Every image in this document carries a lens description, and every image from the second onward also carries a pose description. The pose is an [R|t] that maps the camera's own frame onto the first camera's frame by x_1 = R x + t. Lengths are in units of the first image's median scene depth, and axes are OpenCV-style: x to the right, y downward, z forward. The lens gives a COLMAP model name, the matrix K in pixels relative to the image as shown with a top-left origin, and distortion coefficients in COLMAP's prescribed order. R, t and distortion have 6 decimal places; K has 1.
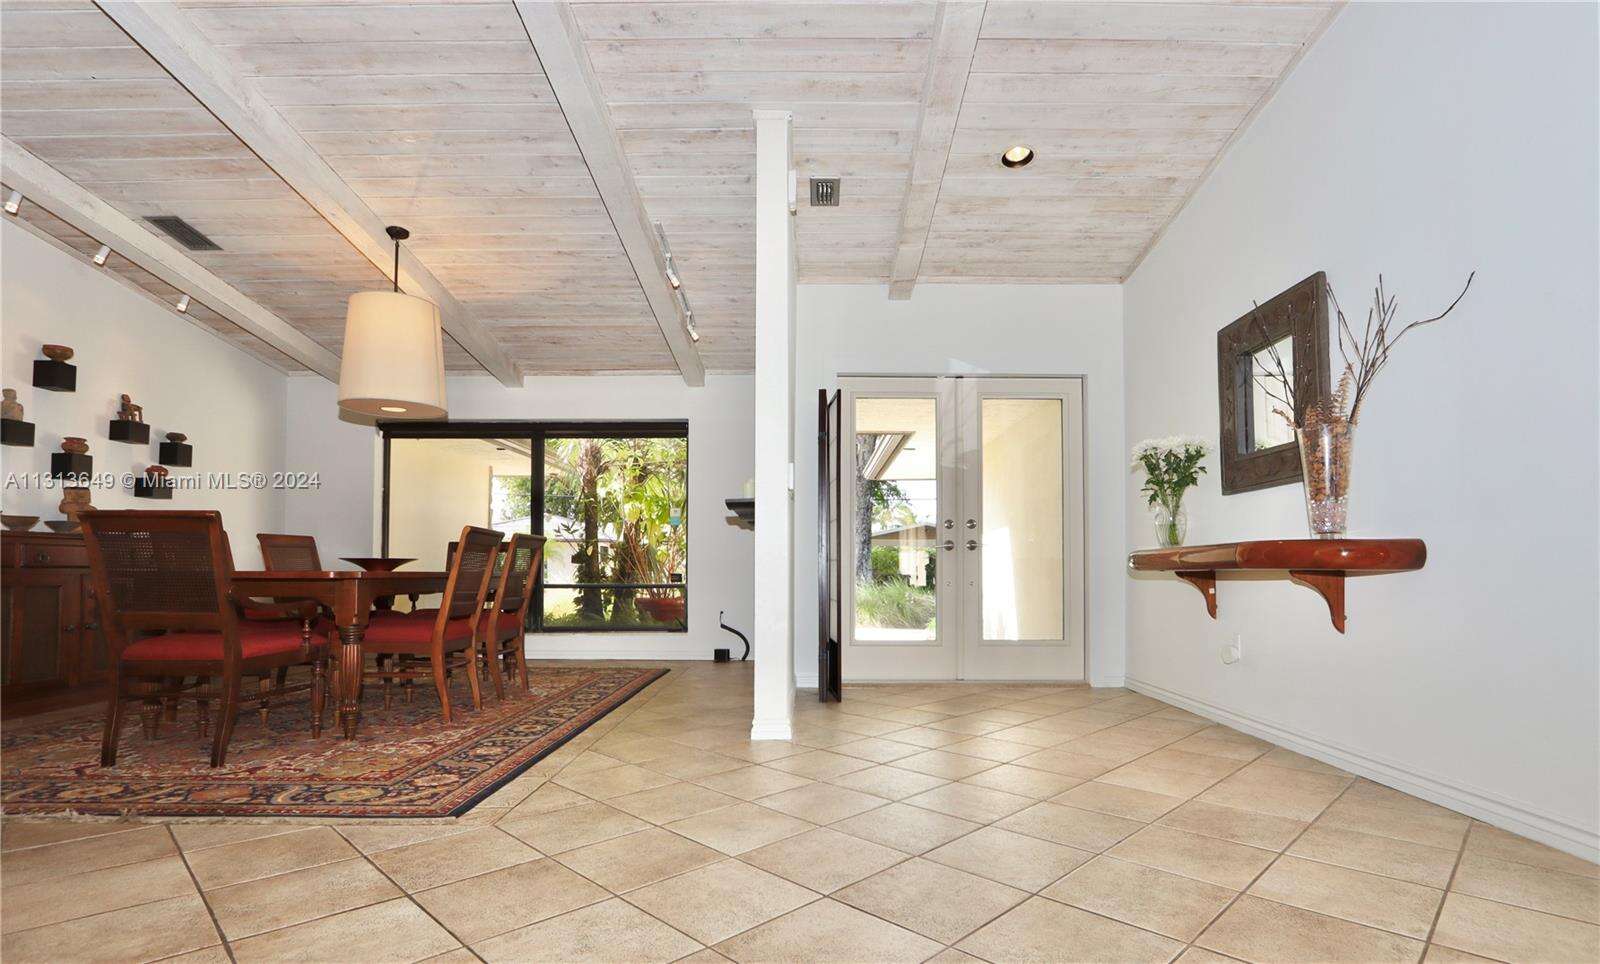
lens RADIAL K [[752.8, 0, 809.1], [0, 752.8, 545.0], [0, 0, 1]] dist [-0.010233, -0.000060]
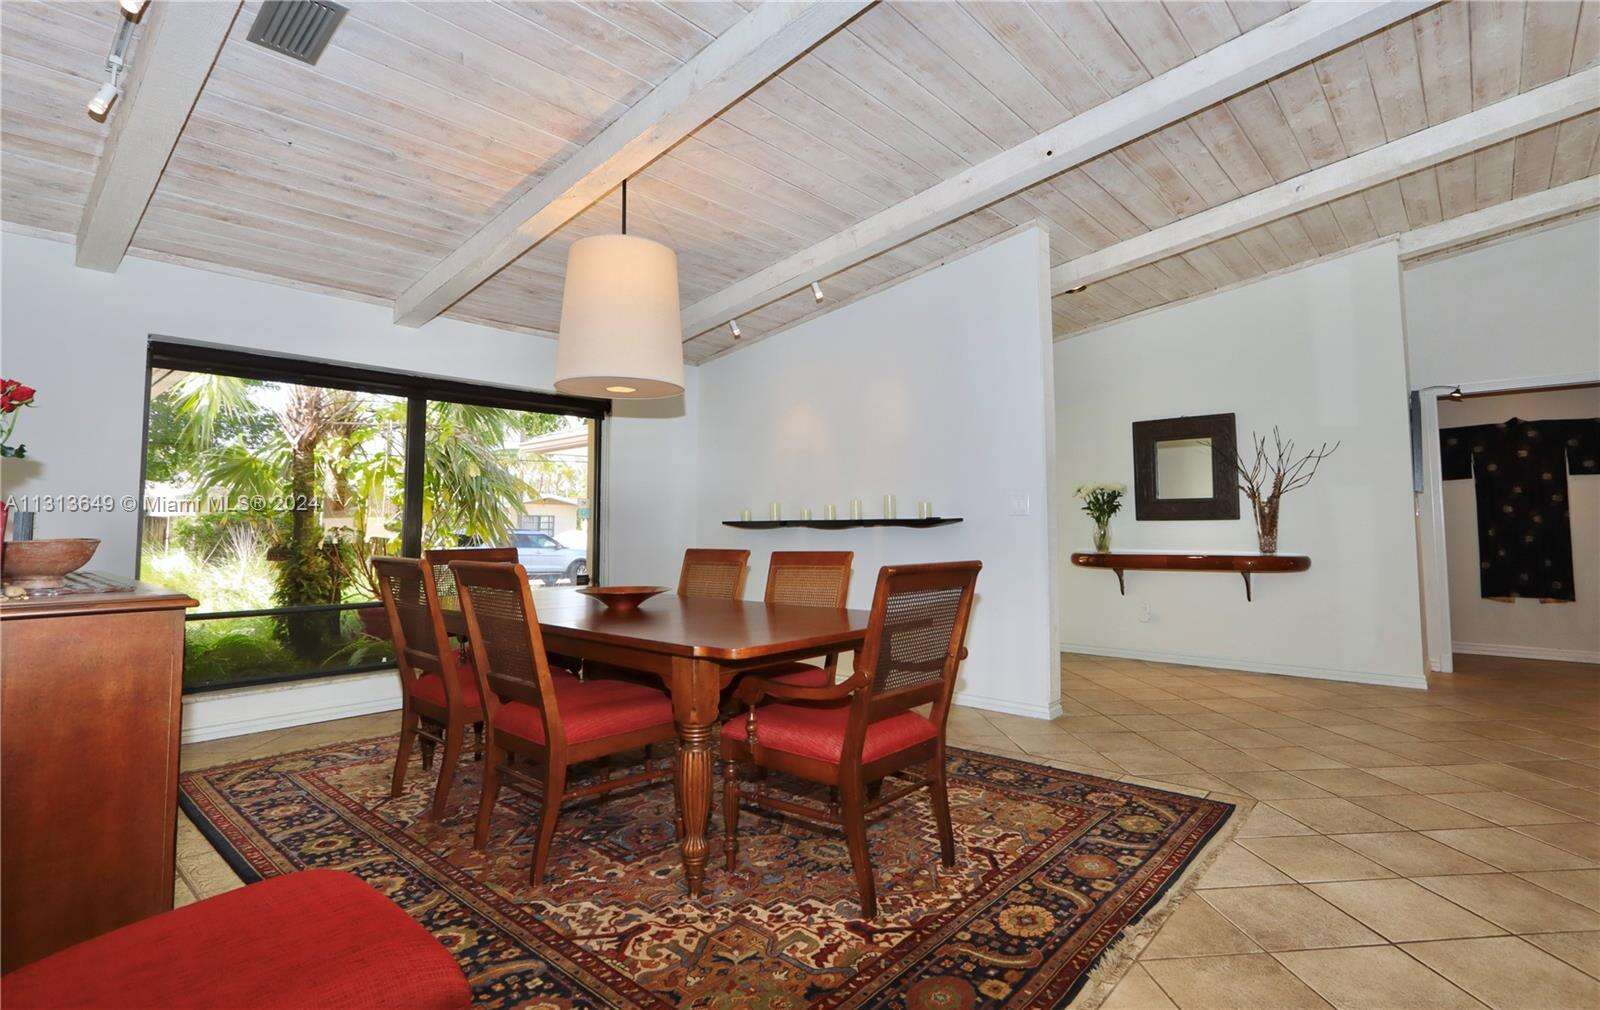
lens RADIAL K [[756.3, 0, 803.9], [0, 756.3, 481.3], [0, 0, 1]] dist [-0.014387, 0.000070]
pose [[0.668006, 0.039843, 0.743089, -0.915539], [-0.021983, 0.999186, -0.033812, -0.061848], [-0.743831, 0.006251, 0.668338, 0.324291]]
